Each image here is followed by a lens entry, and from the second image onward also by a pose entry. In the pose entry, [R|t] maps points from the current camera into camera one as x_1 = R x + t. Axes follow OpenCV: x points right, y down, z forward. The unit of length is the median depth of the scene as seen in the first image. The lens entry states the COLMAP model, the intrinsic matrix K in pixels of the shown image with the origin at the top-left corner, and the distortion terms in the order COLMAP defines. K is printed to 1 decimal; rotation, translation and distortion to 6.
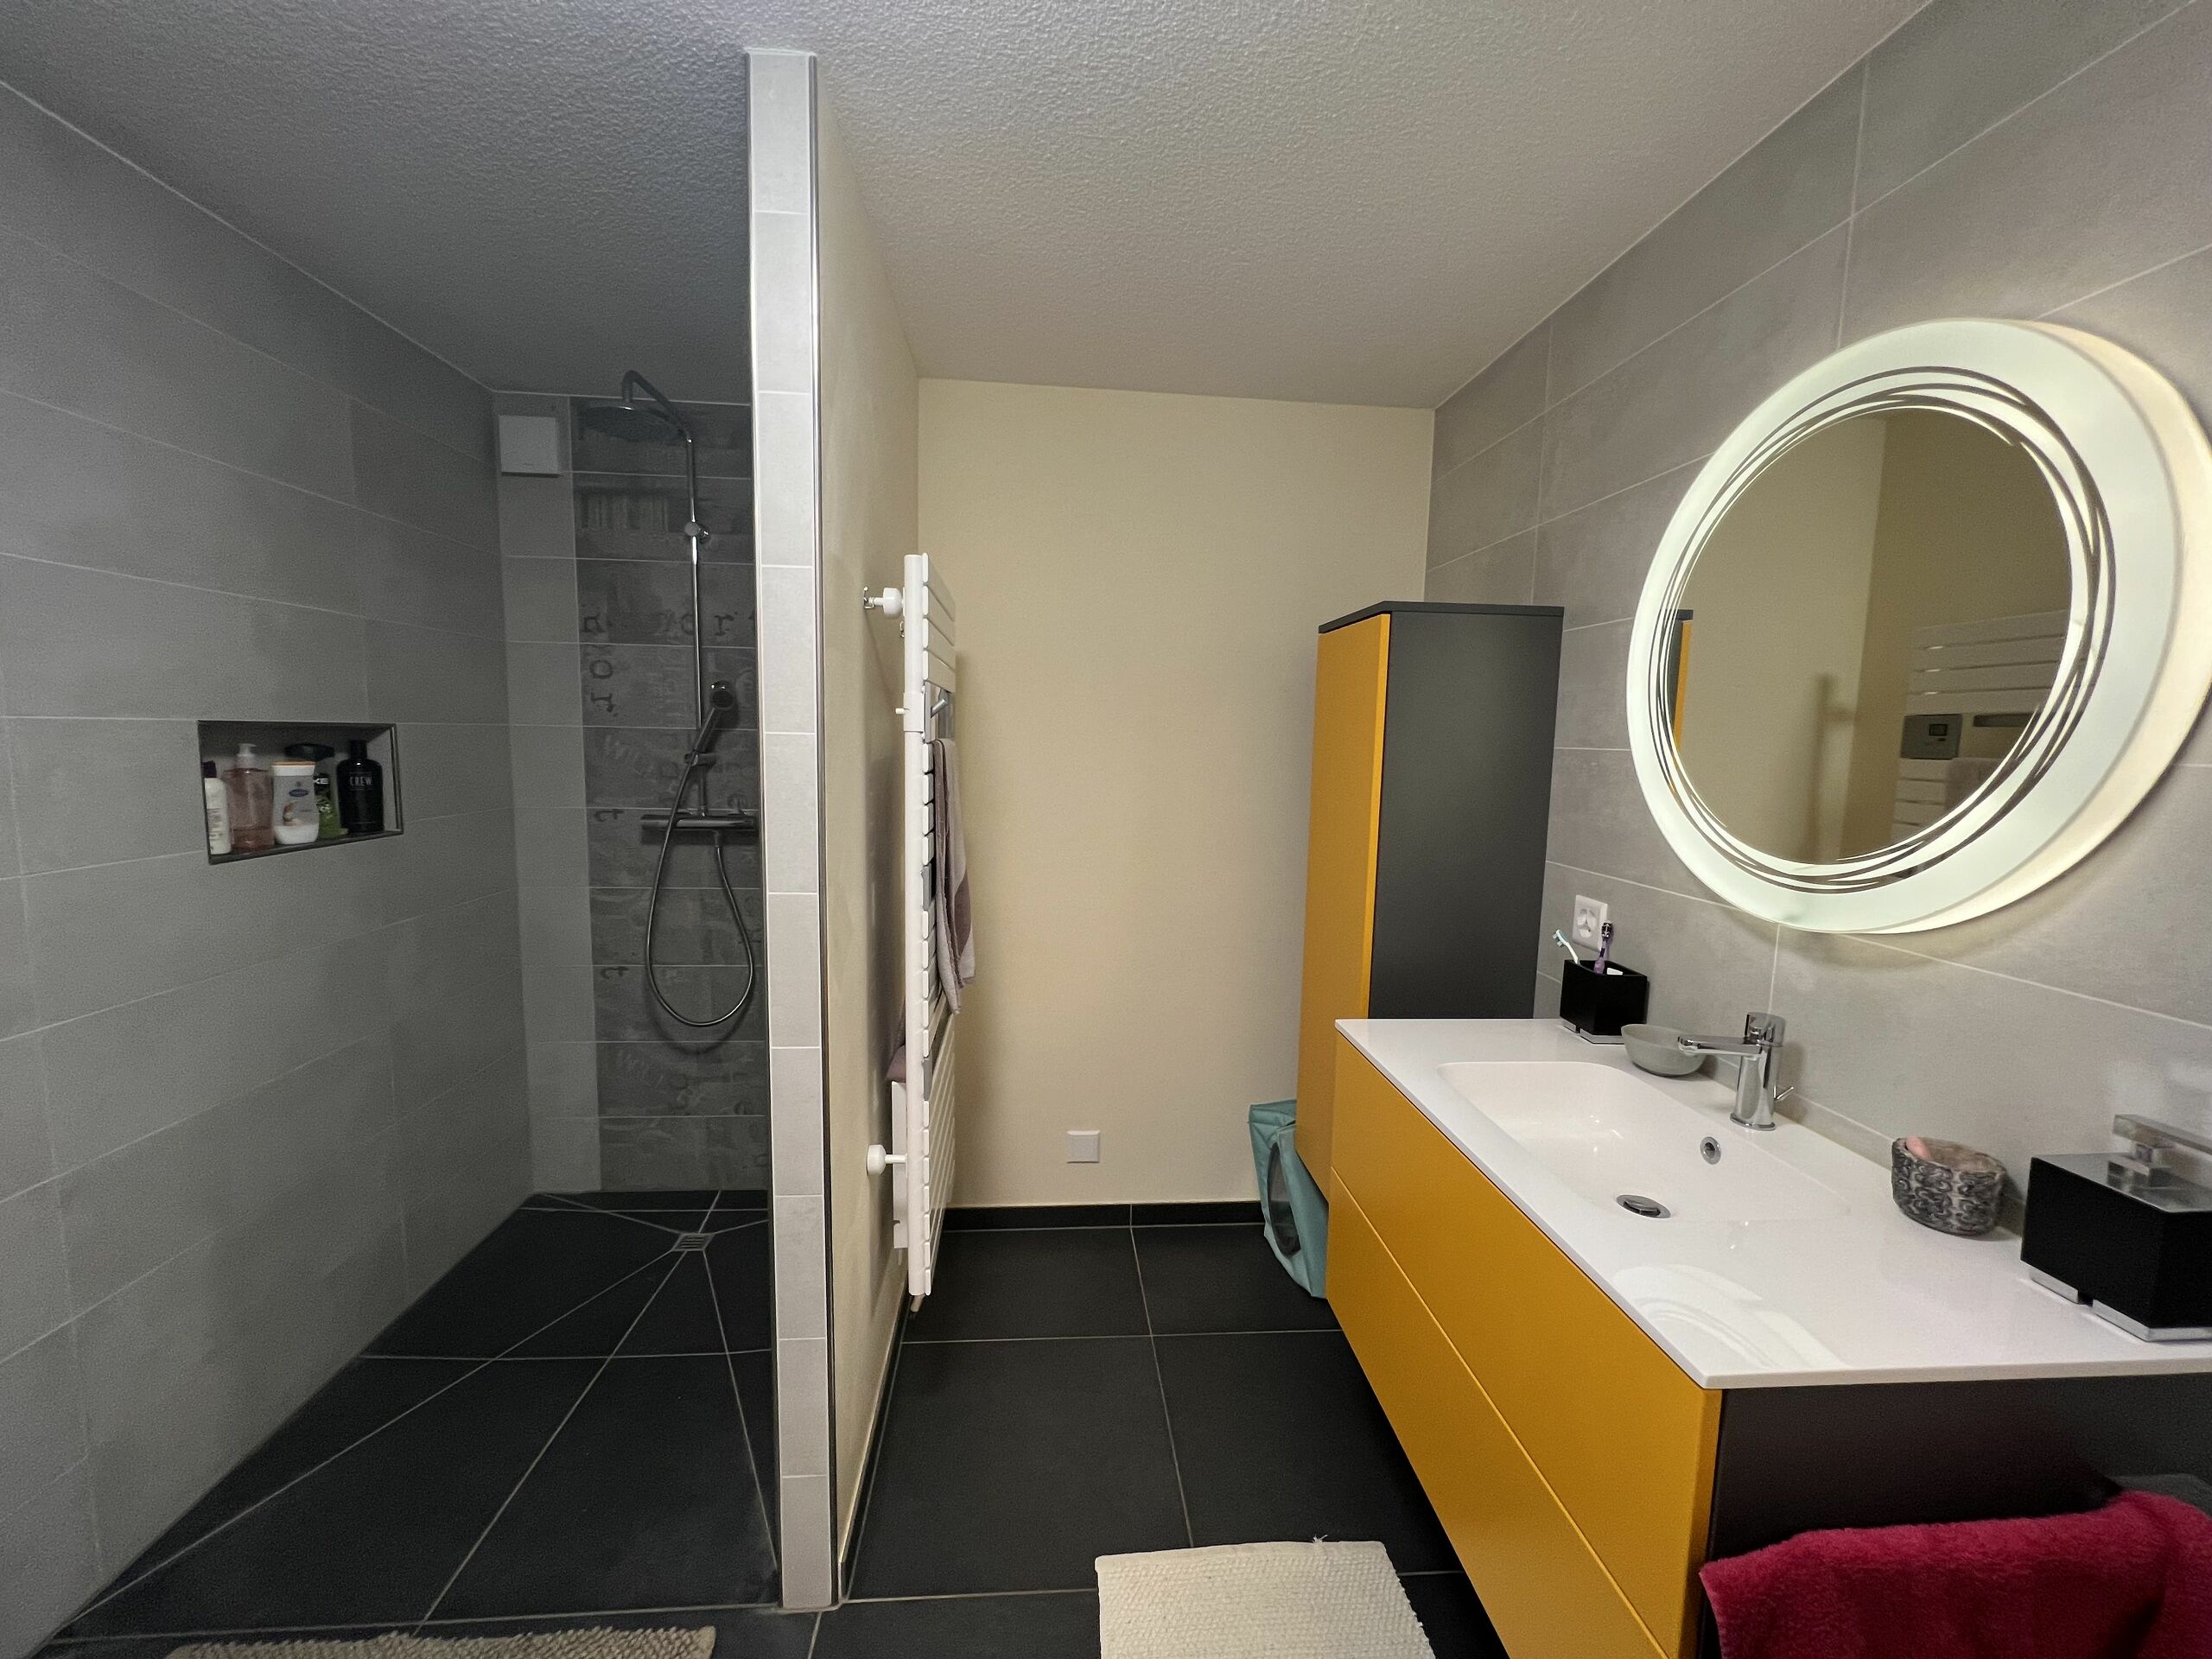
lens RADIAL K [[881.0, 0, 1095.5], [0, 881.0, 826.5], [0, 0, 1]] dist [-0.002539, -0.000263]
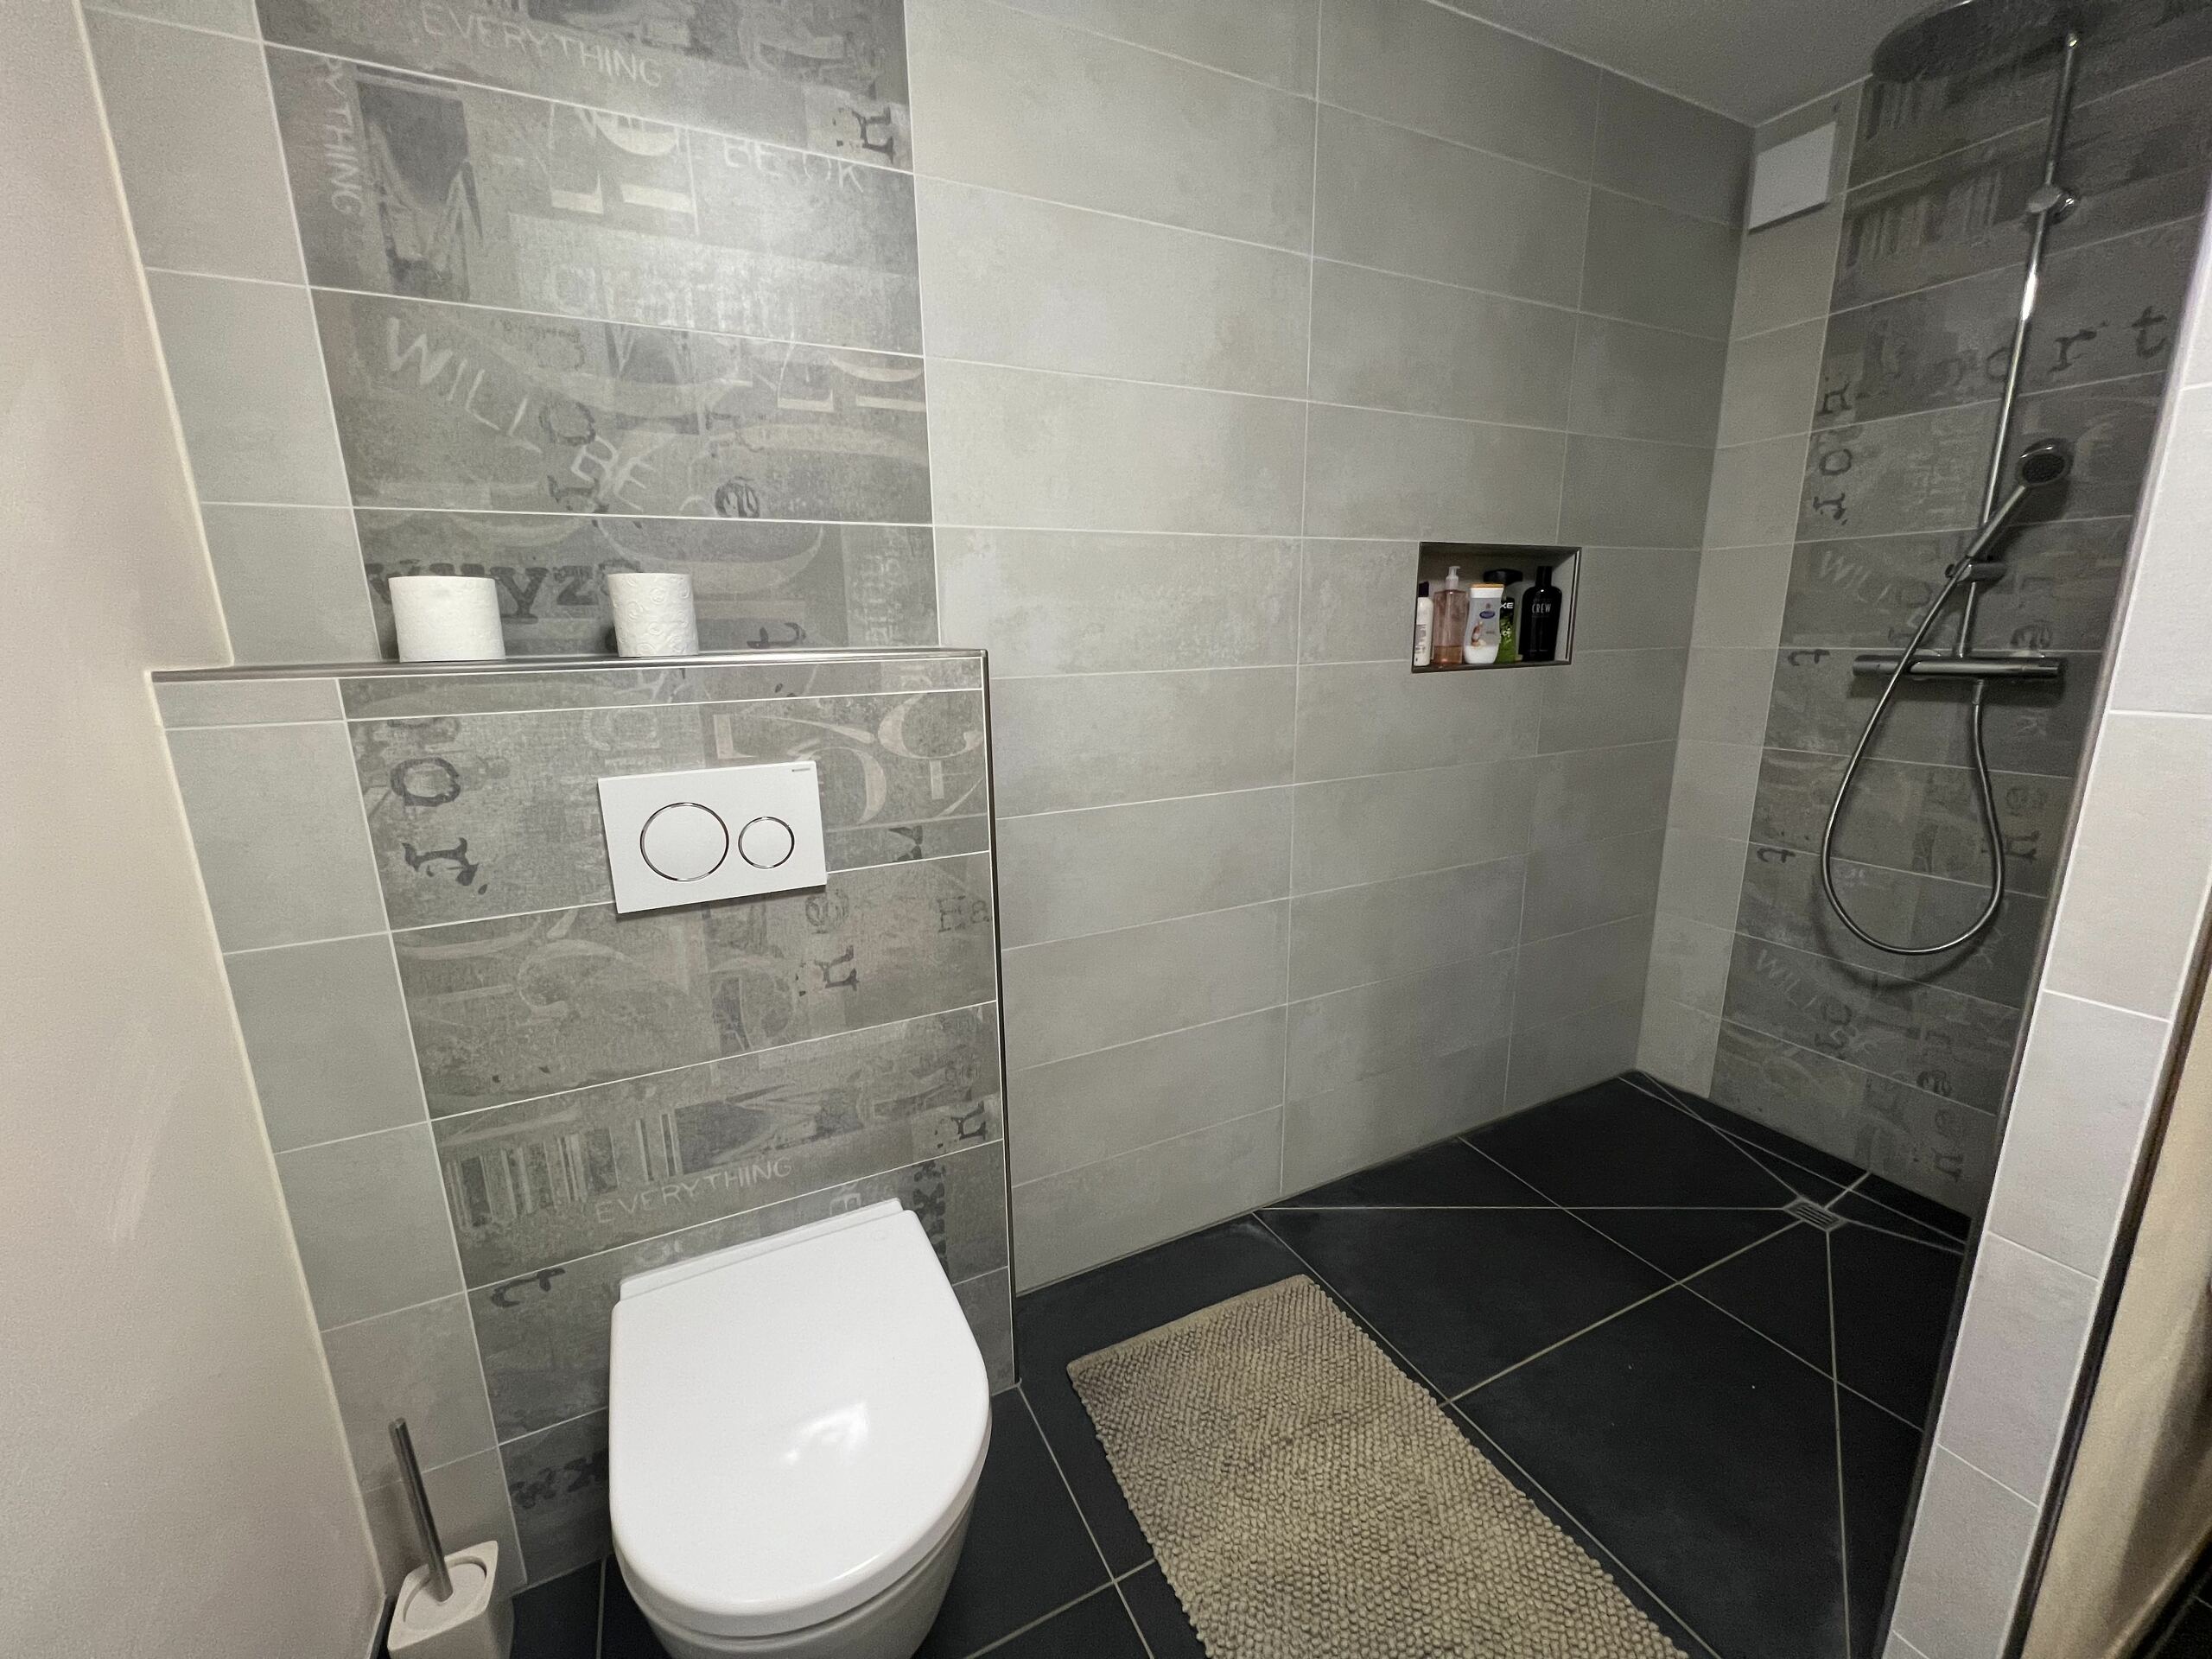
lens RADIAL K [[881.0, 0, 1096.7], [0, 881.0, 828.7], [0, 0, 1]] dist [-0.002539, -0.000263]
pose [[0.380070, 0.182880, -0.906698, -0.057736], [-0.069752, 0.983135, 0.169059, 0.050894], [0.922324, -0.001010, 0.386416, 0.117145]]
